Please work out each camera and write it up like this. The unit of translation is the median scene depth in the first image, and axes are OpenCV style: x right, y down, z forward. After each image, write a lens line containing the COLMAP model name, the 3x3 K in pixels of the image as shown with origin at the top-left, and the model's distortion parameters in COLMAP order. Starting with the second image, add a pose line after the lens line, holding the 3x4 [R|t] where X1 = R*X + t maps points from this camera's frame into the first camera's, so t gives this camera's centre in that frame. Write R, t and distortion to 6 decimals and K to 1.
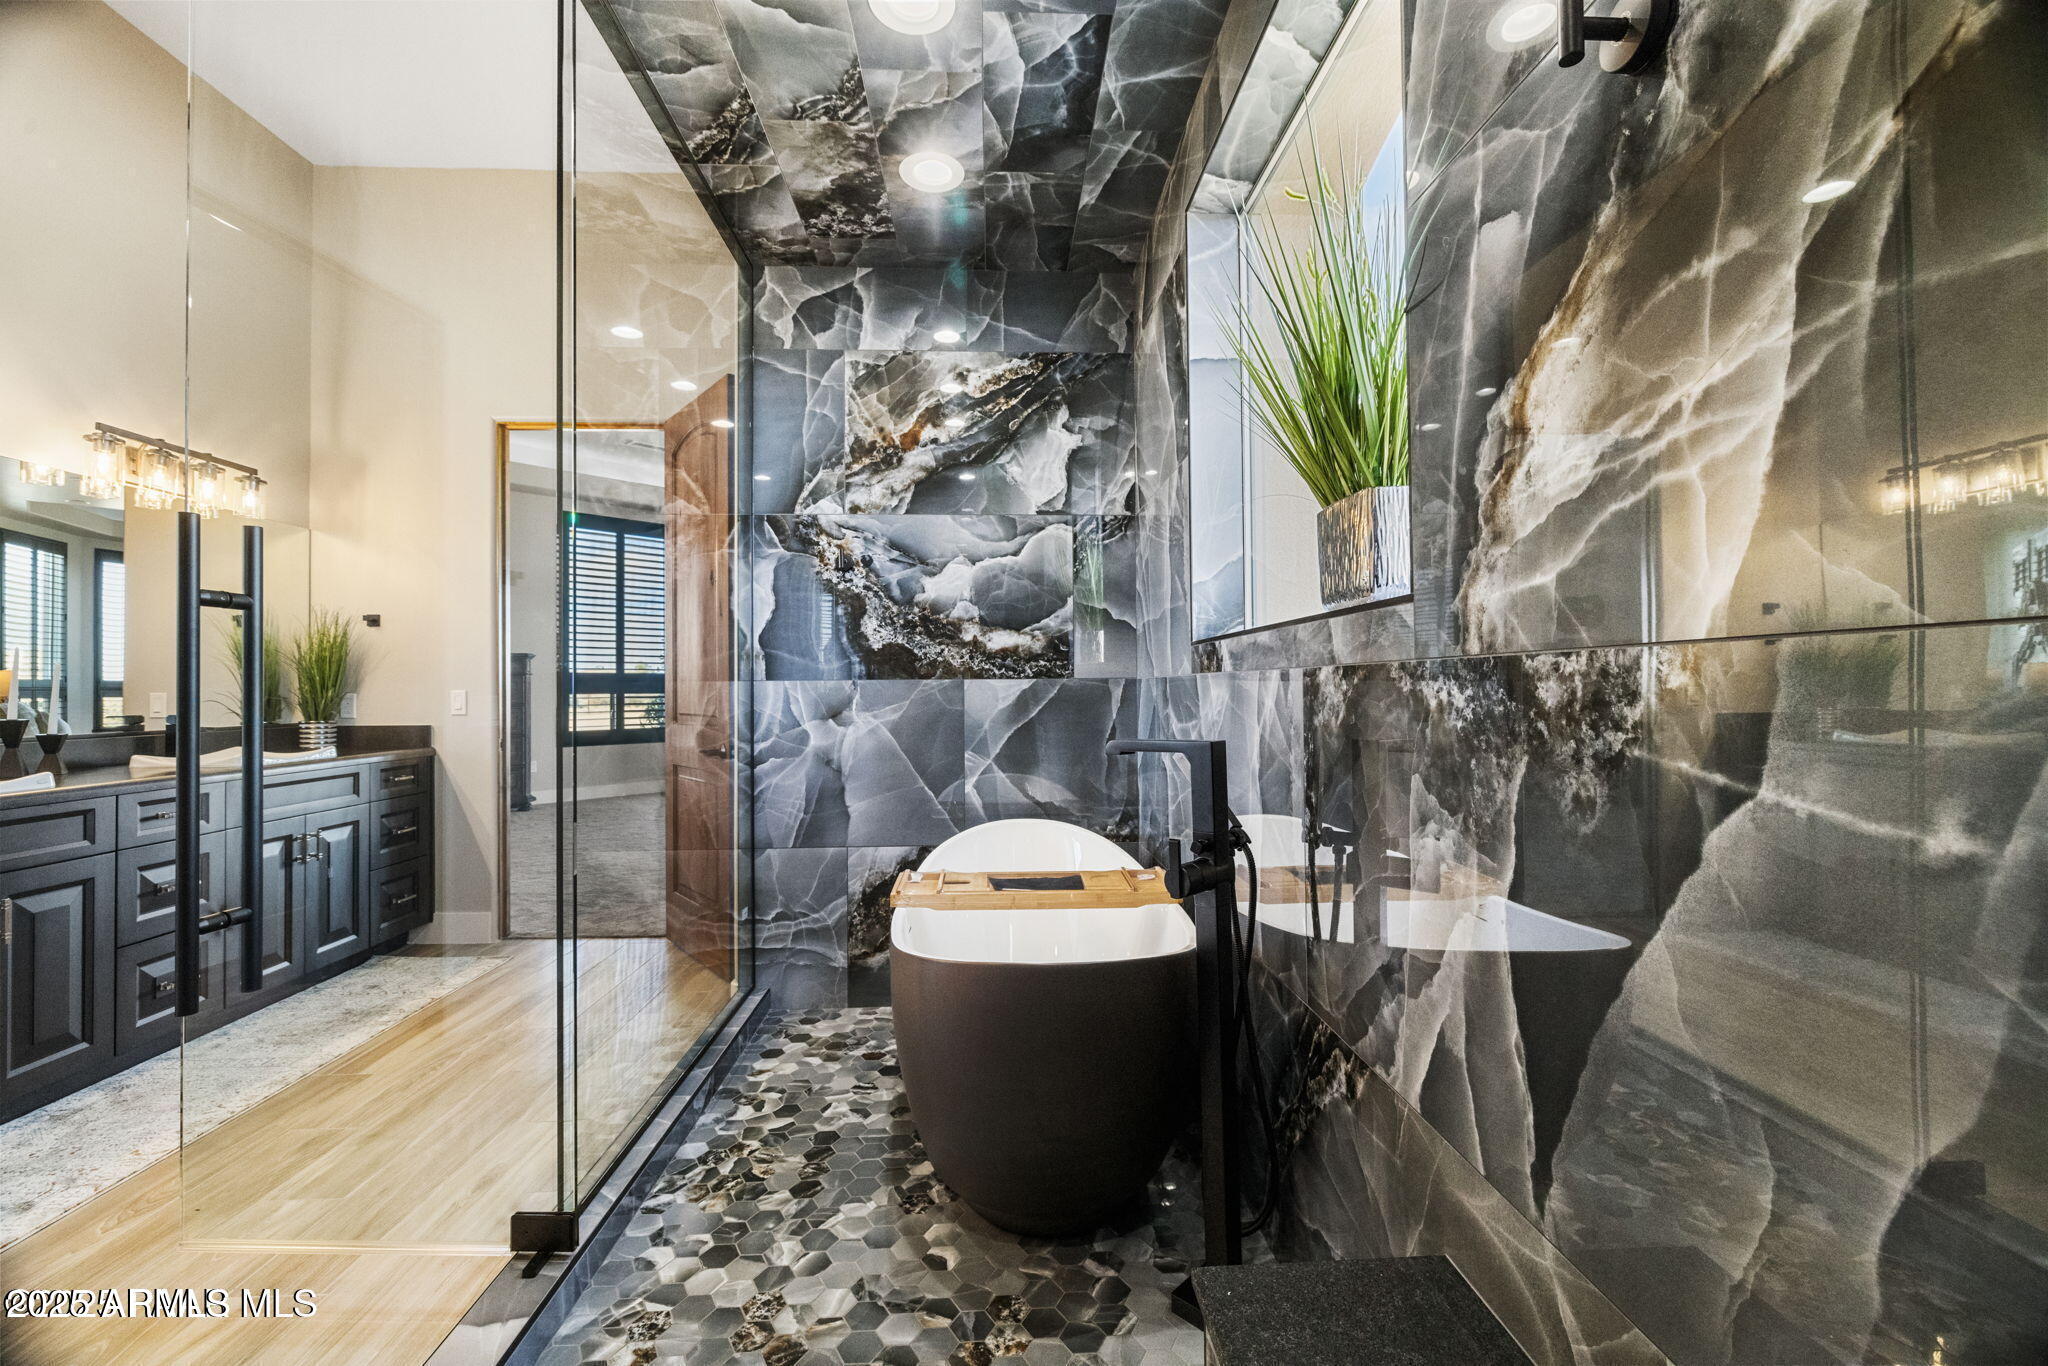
lens RADIAL K [[877.4, 0, 1040.2], [0, 877.4, 676.3], [0, 0, 1]] dist [-0.000672, -0.001714]
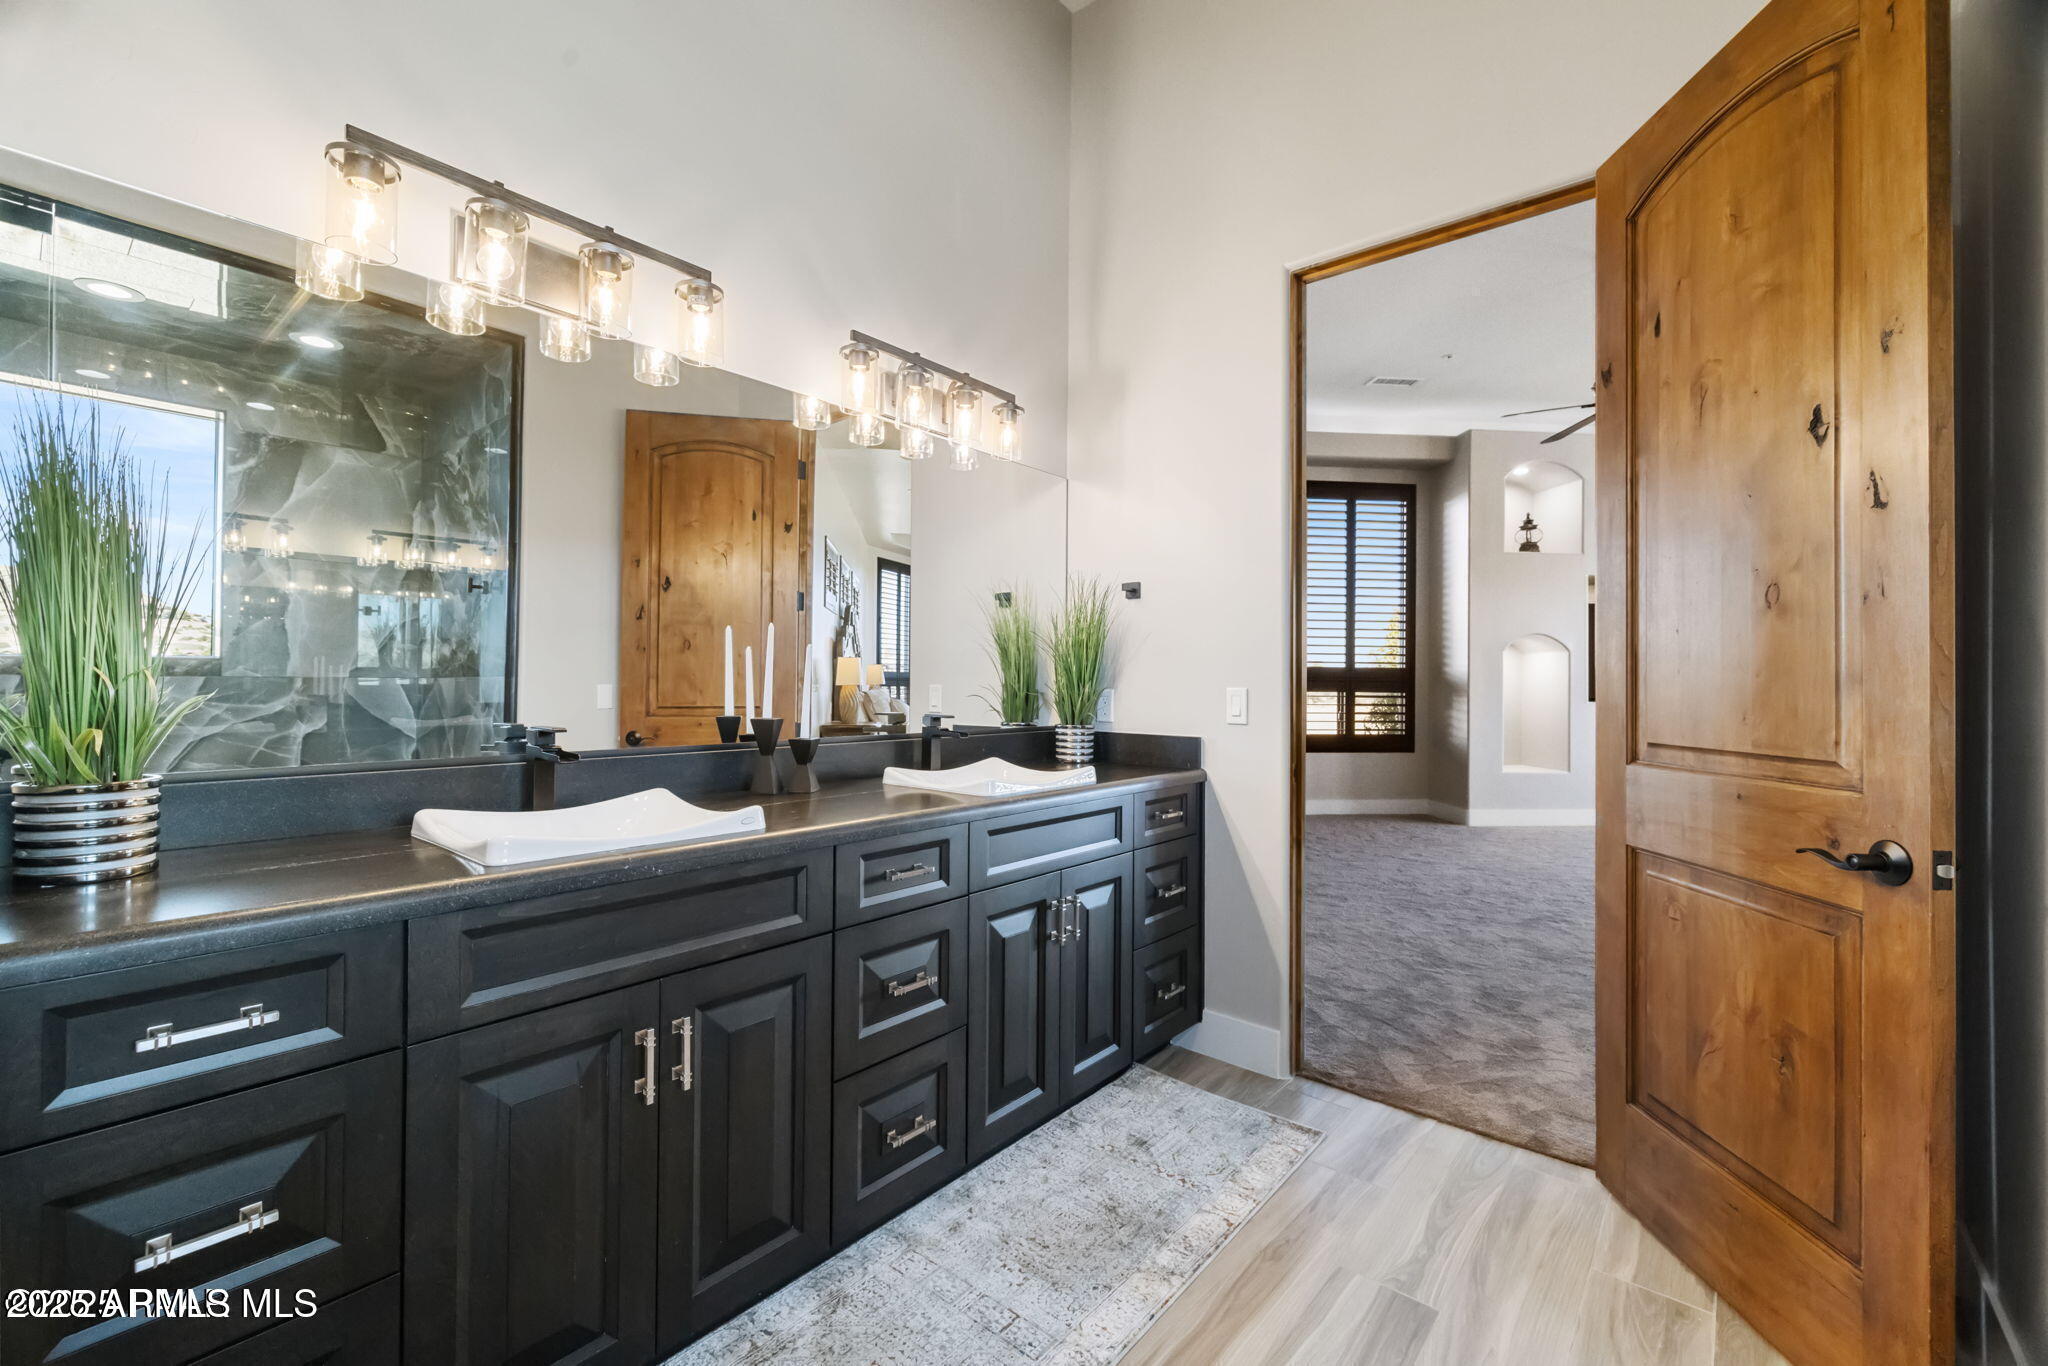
lens RADIAL K [[877.4, 0, 1024.1], [0, 877.4, 678.5], [0, 0, 1]] dist [-0.000672, -0.001714]
pose [[0.737751, 0.007828, -0.675027, -0.360247], [-0.004015, 0.999966, 0.007208, 0.005526], [0.675061, -0.002608, 0.737757, 0.430111]]
